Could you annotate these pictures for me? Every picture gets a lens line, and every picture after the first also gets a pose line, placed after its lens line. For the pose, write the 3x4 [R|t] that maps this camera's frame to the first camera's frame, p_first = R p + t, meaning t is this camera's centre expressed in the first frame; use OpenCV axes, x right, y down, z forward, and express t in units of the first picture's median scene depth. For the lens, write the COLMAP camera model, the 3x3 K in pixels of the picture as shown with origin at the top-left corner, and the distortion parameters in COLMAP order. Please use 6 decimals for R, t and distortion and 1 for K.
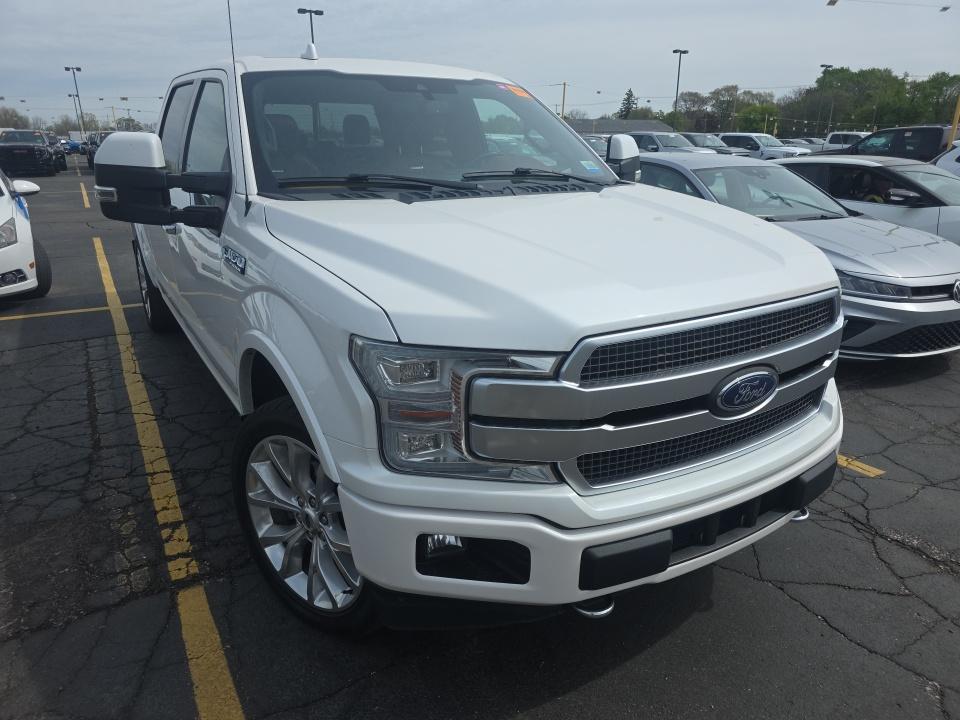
lens RADIAL K [[645.2, 0, 476.2], [0, 645.2, 356.2], [0, 0, 1]] dist [0.044518, -0.035448]
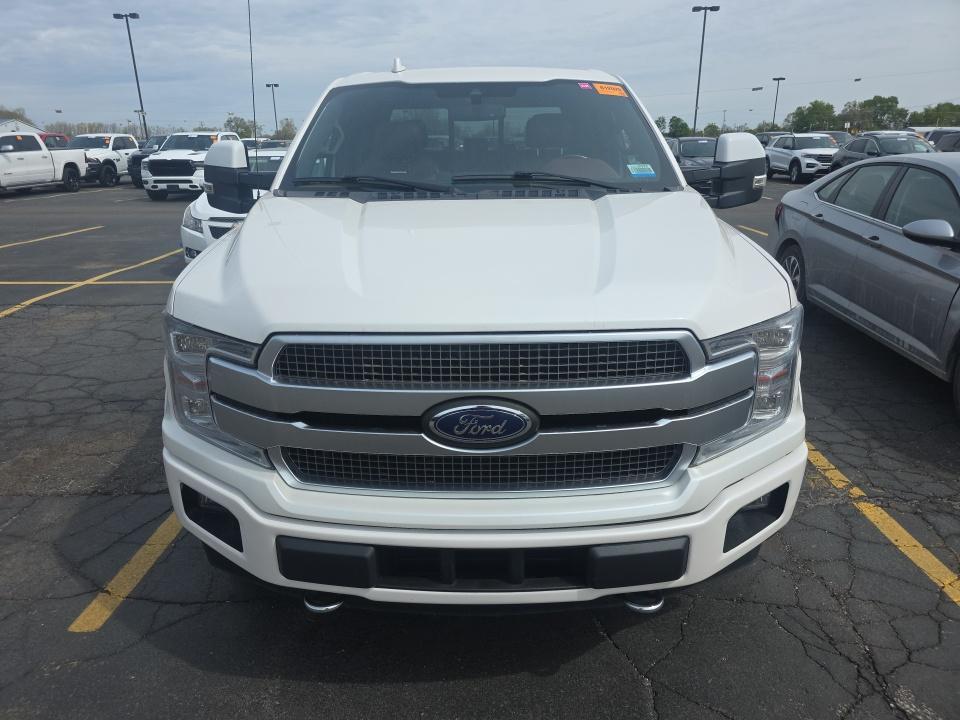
lens RADIAL K [[645.2, 0, 467.3], [0, 645.2, 351.1], [0, 0, 1]] dist [0.044518, -0.035448]
pose [[0.846593, 0.153628, -0.509586, 0.754352], [-0.157538, 0.986864, 0.035793, -0.067532], [0.508391, 0.049977, 0.859675, 0.199479]]
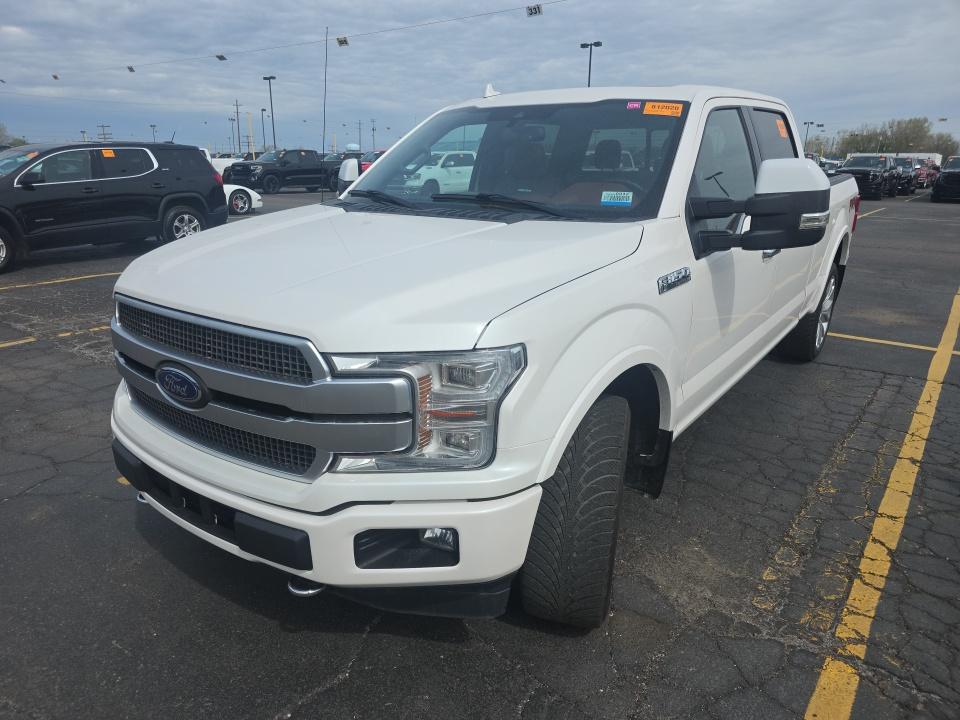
lens RADIAL K [[645.2, 0, 475.8], [0, 645.2, 363.7], [0, 0, 1]] dist [0.044518, -0.035448]
pose [[0.372917, 0.280527, -0.884442, 1.438792], [-0.301696, 0.938066, 0.170329, -0.295968], [0.877447, 0.203314, 0.434455, 0.862029]]
